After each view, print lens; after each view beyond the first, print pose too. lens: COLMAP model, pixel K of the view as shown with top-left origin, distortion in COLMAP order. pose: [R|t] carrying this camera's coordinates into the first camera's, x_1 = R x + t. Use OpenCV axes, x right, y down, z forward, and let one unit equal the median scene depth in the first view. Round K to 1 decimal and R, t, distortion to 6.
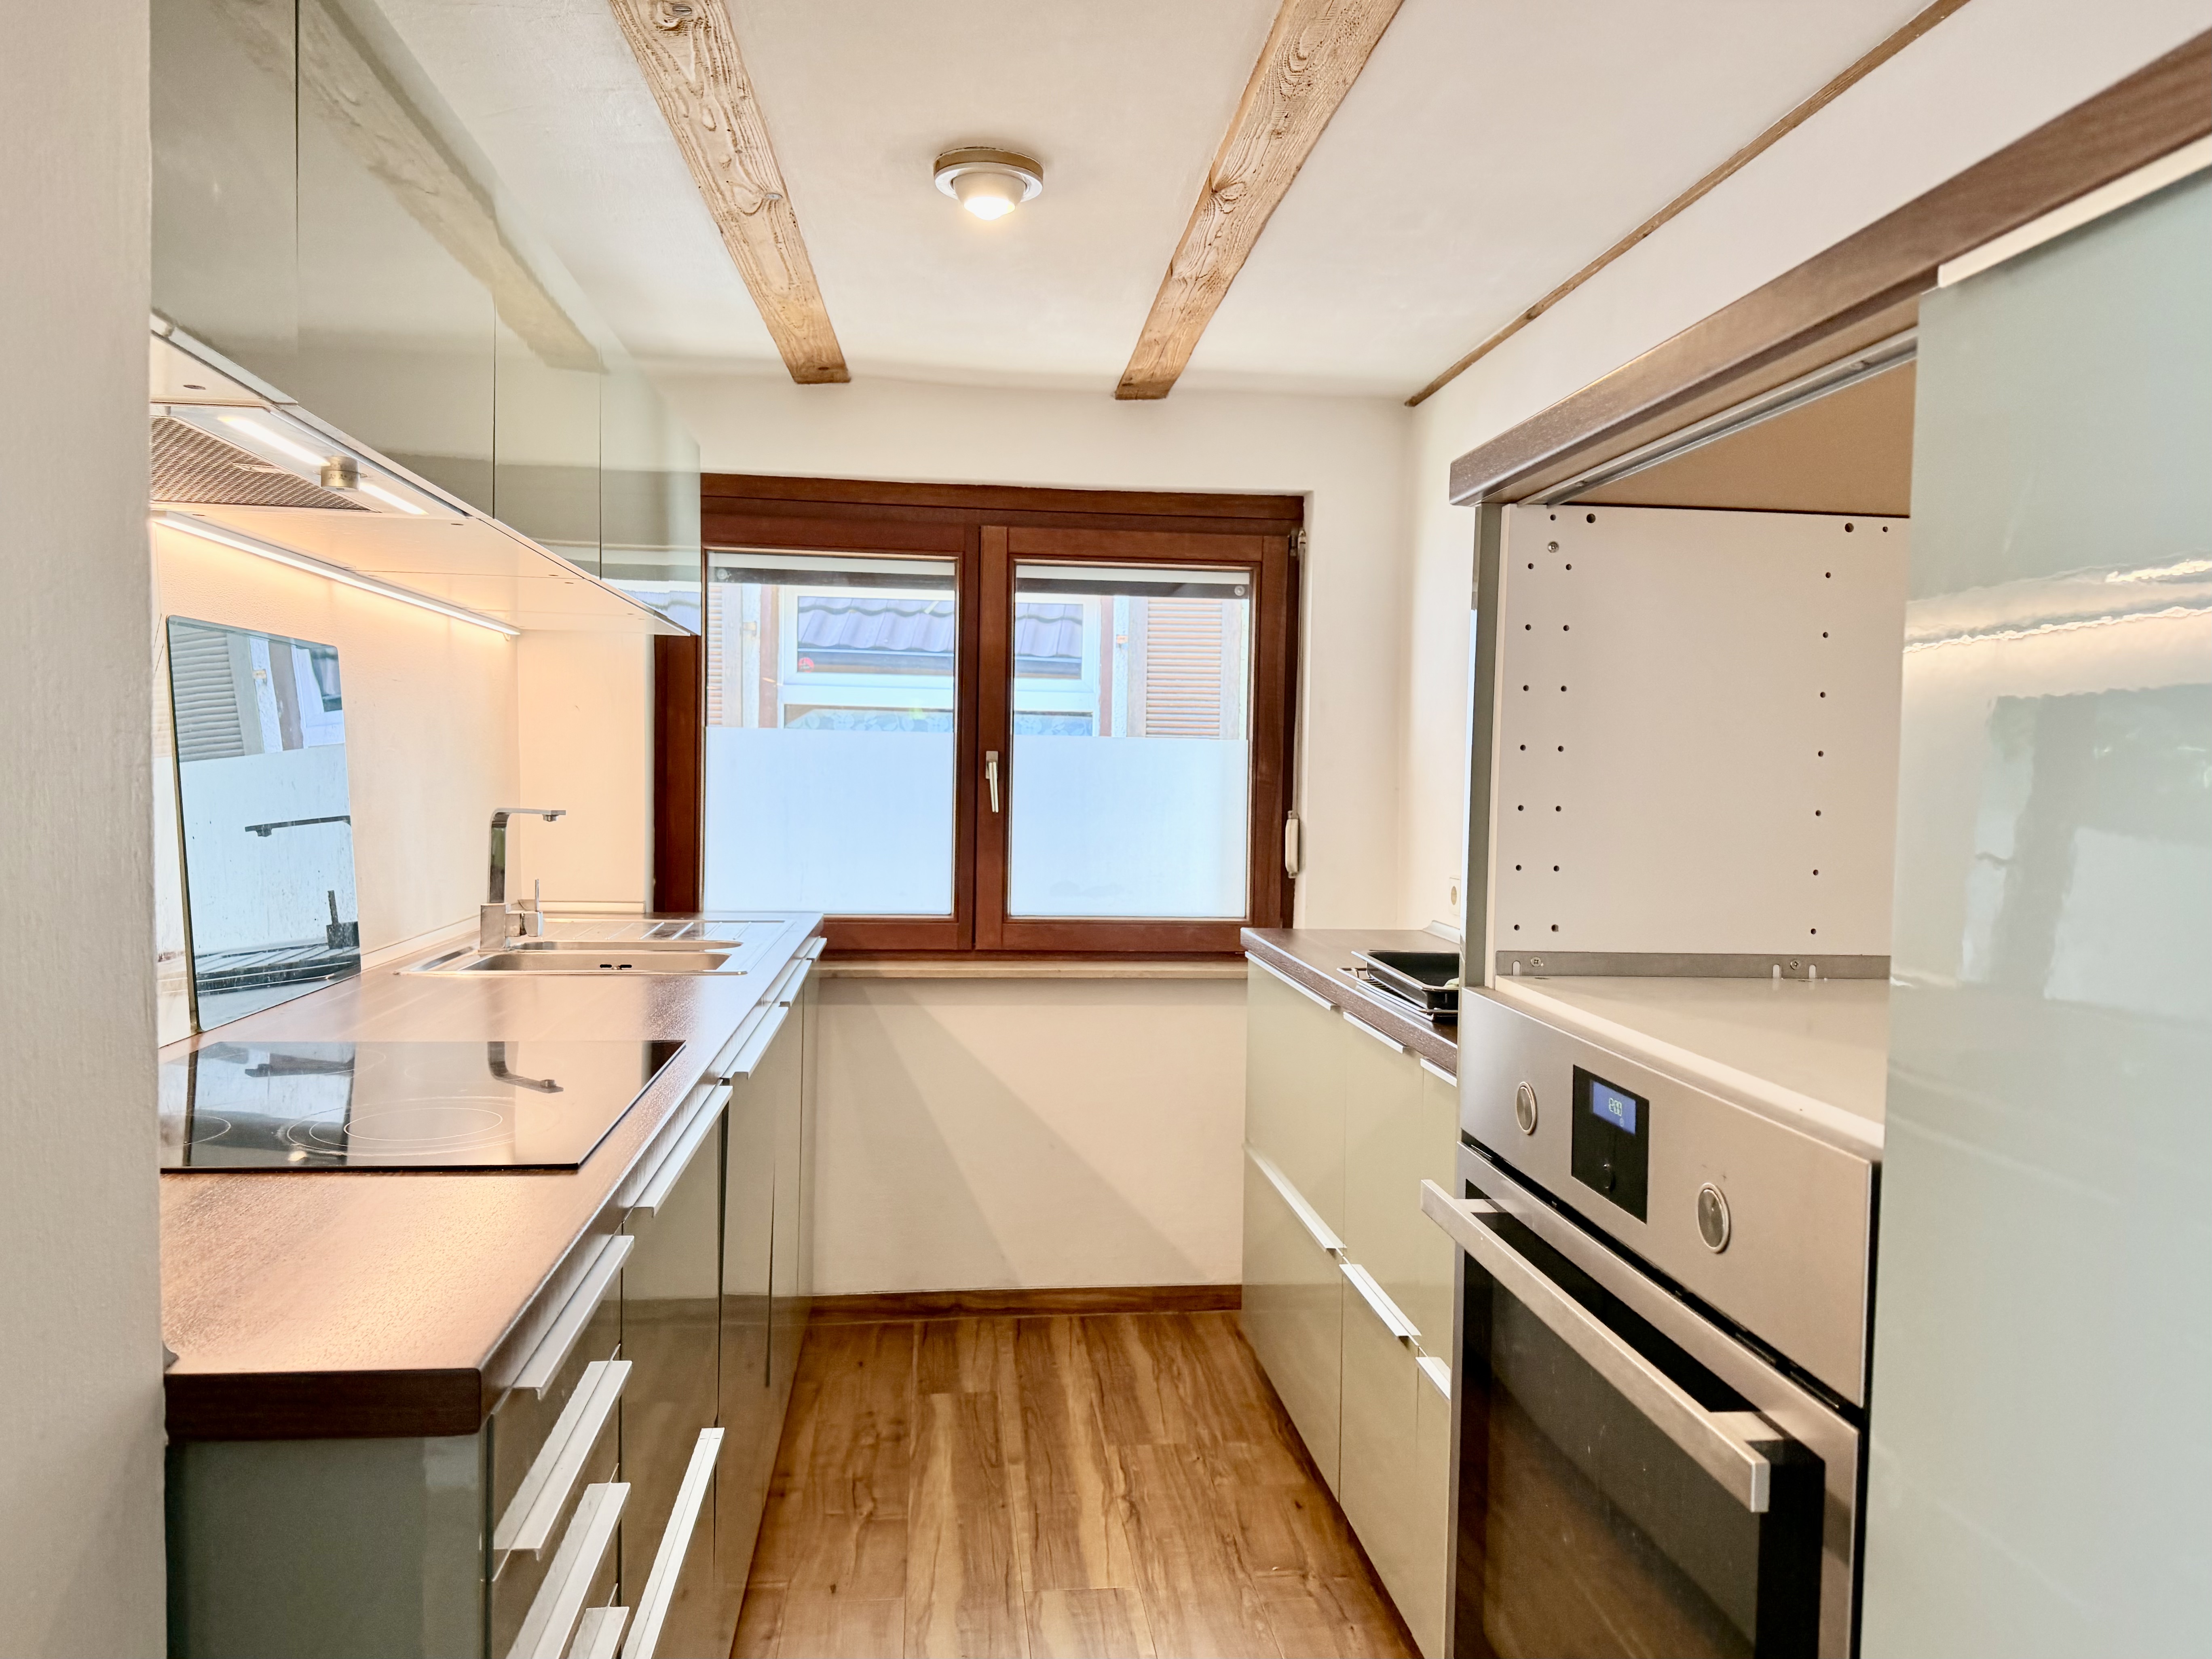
lens RADIAL K [[1539.5, 0, 1106.0], [0, 1539.5, 828.0], [0, 0, 1]] dist [0.016482, -0.017412]
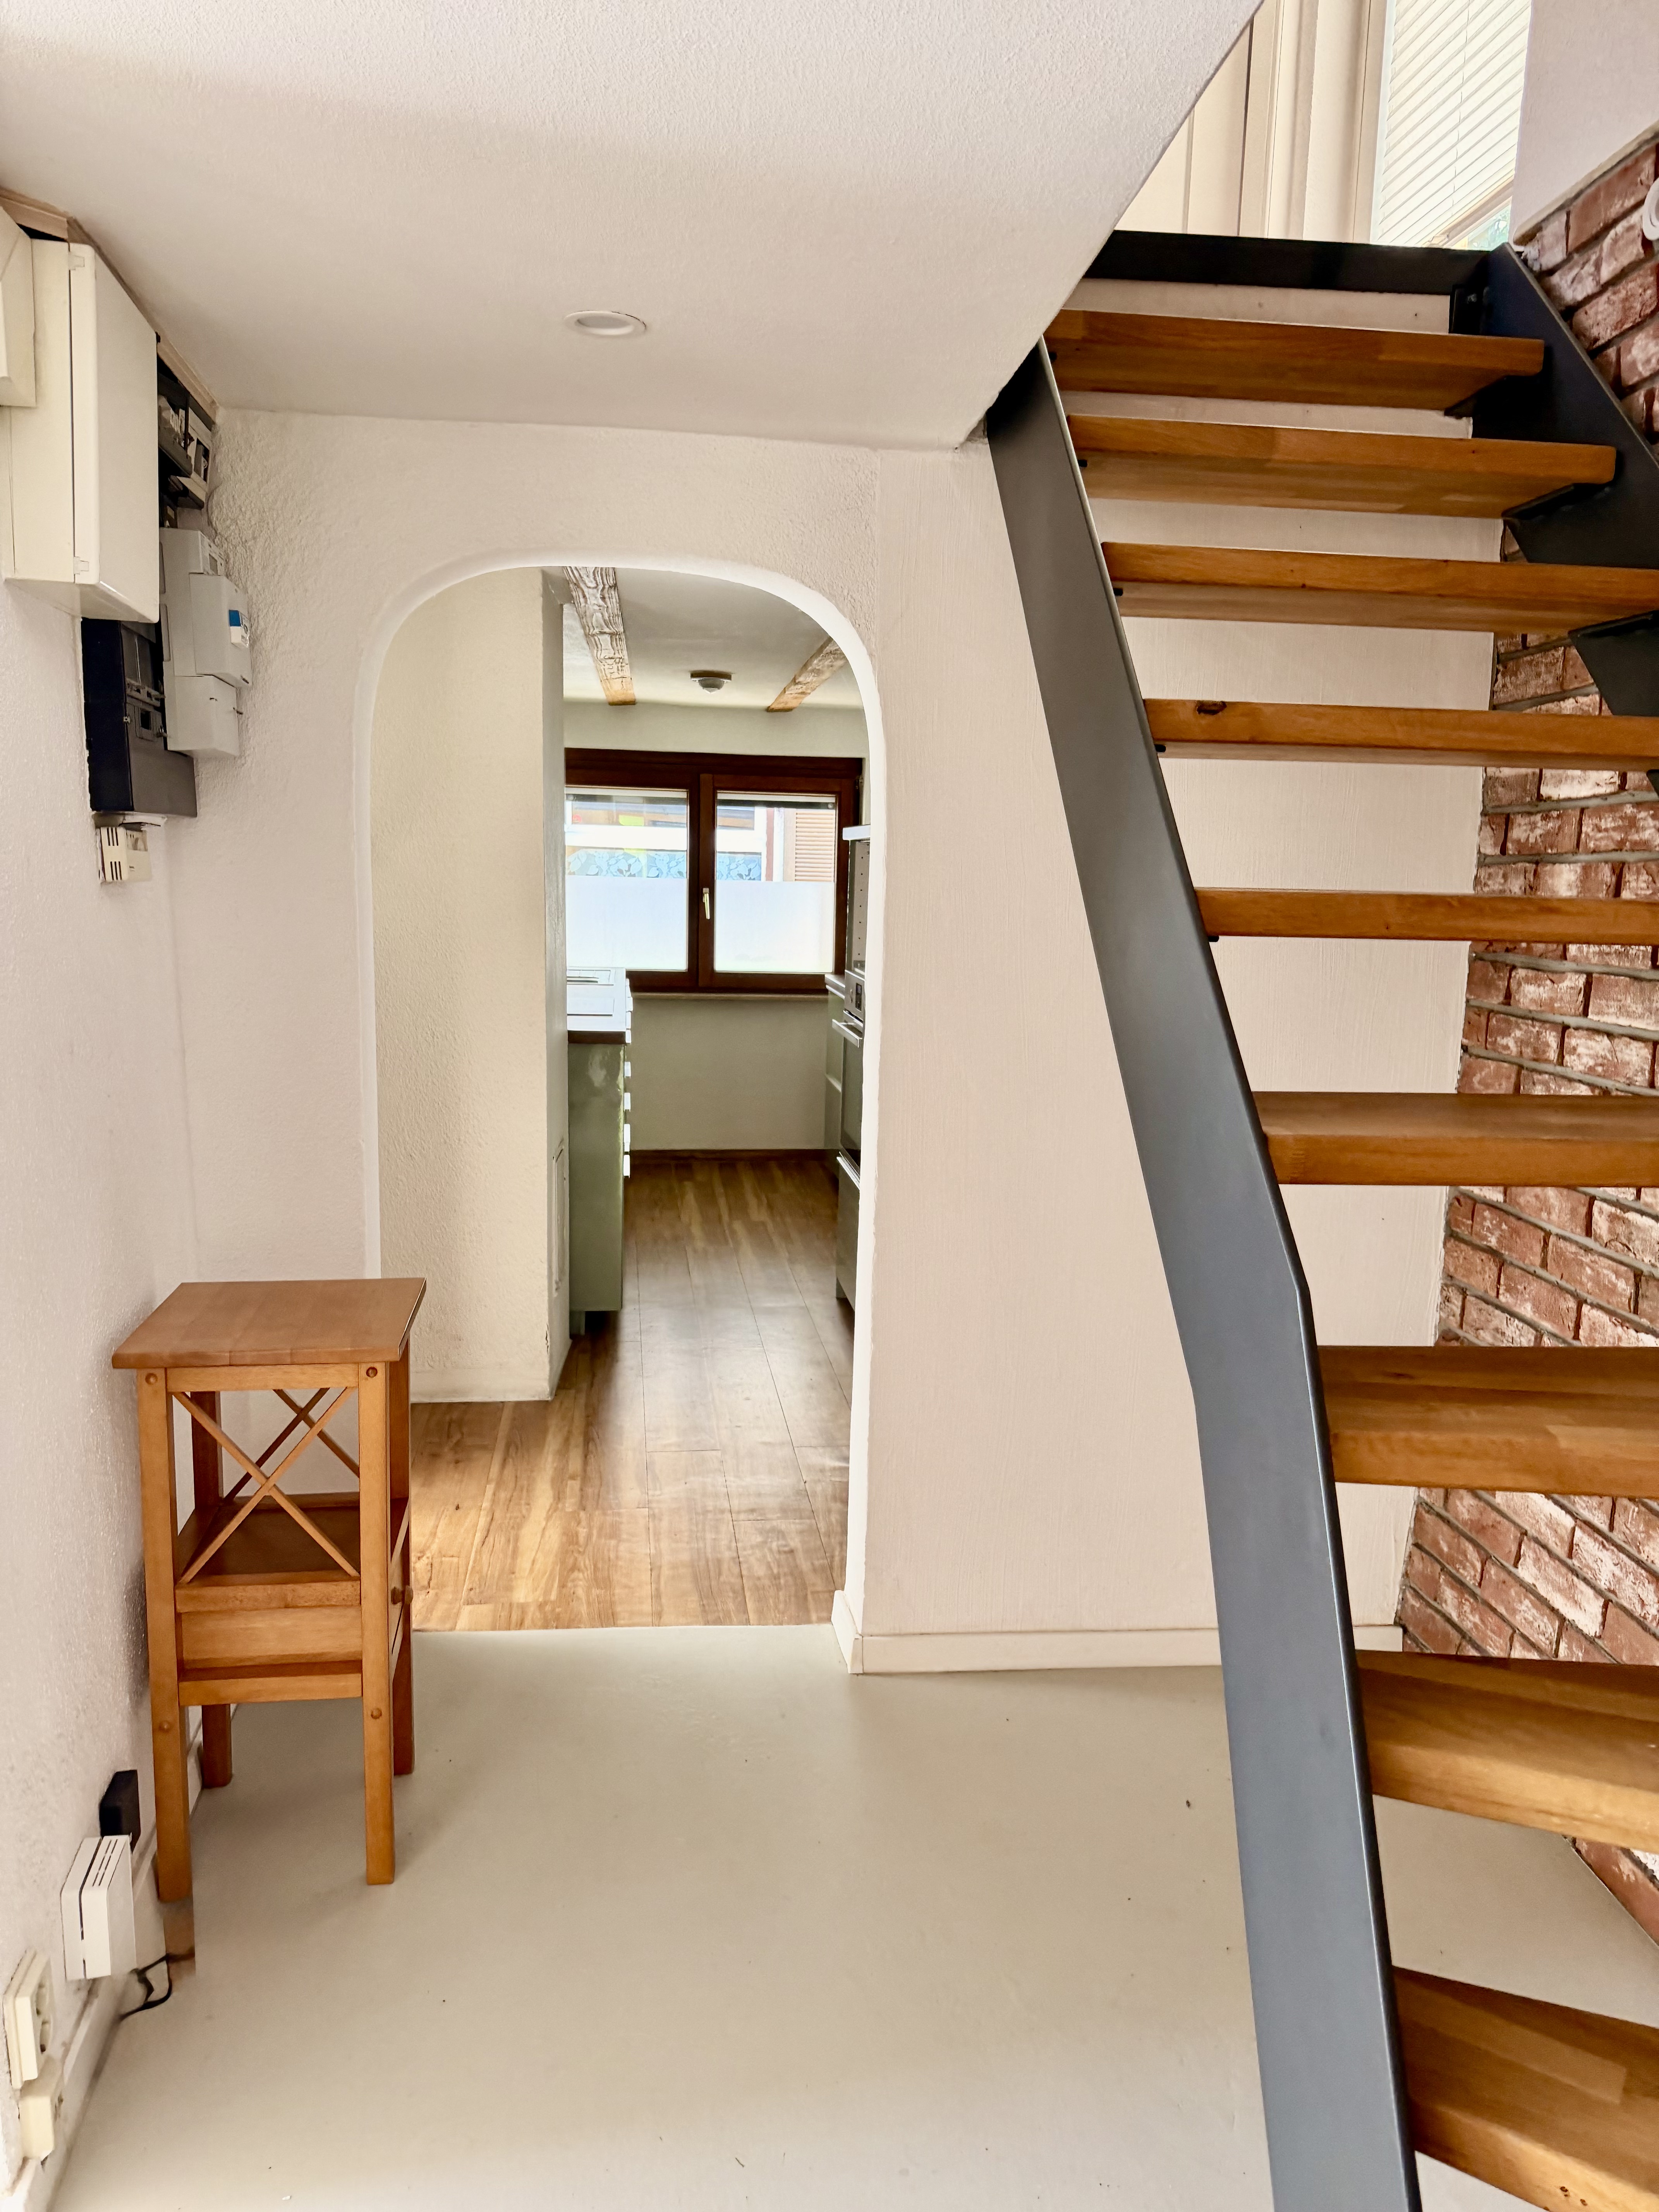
lens RADIAL K [[1539.4, 0, 827.7], [0, 1539.4, 1103.2], [0, 0, 1]] dist [0.016482, -0.017412]
pose [[0.999839, -0.001381, 0.017907, 0.049624], [-0.000694, 0.993325, 0.115351, -0.003367], [-0.017947, -0.115344, 0.993163, -1.059038]]
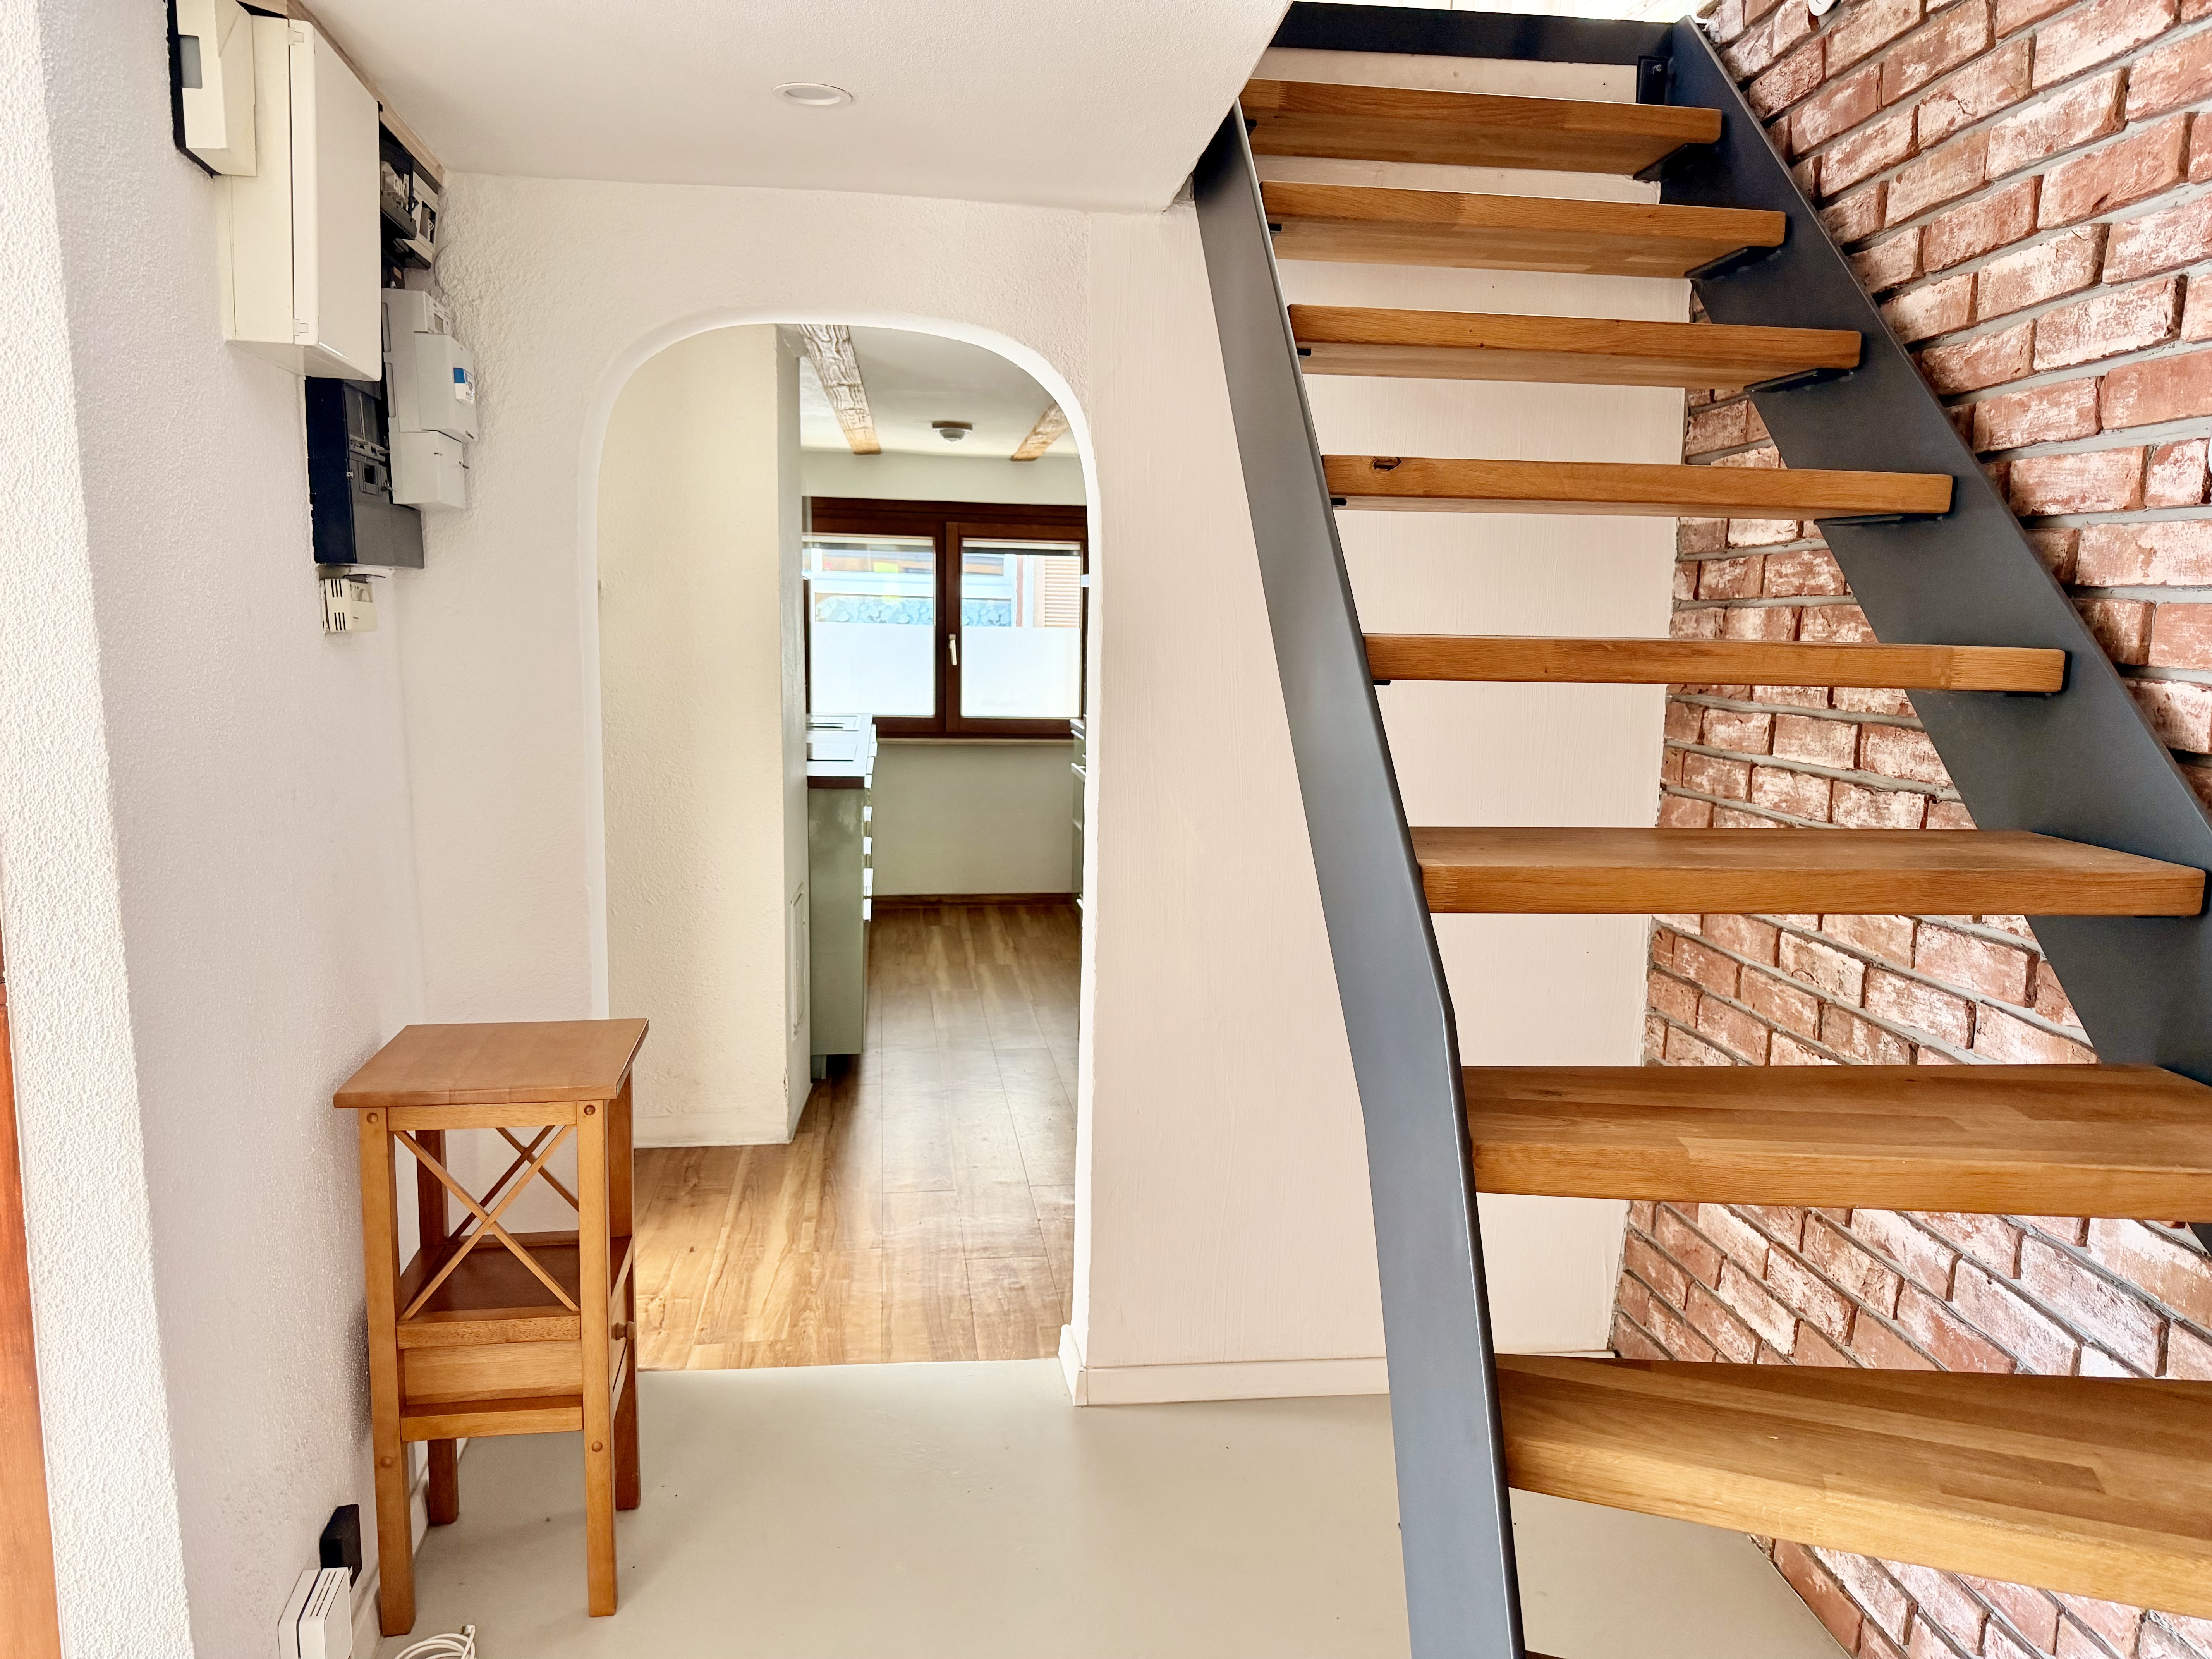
lens RADIAL K [[1539.4, 0, 1116.1], [0, 1539.4, 820.0], [0, 0, 1]] dist [0.016482, -0.017412]
pose [[0.999246, -0.008208, 0.037953, 0.064022], [0.004487, 0.995265, 0.097098, -0.003350], [-0.038570, -0.096855, 0.994551, -1.073839]]
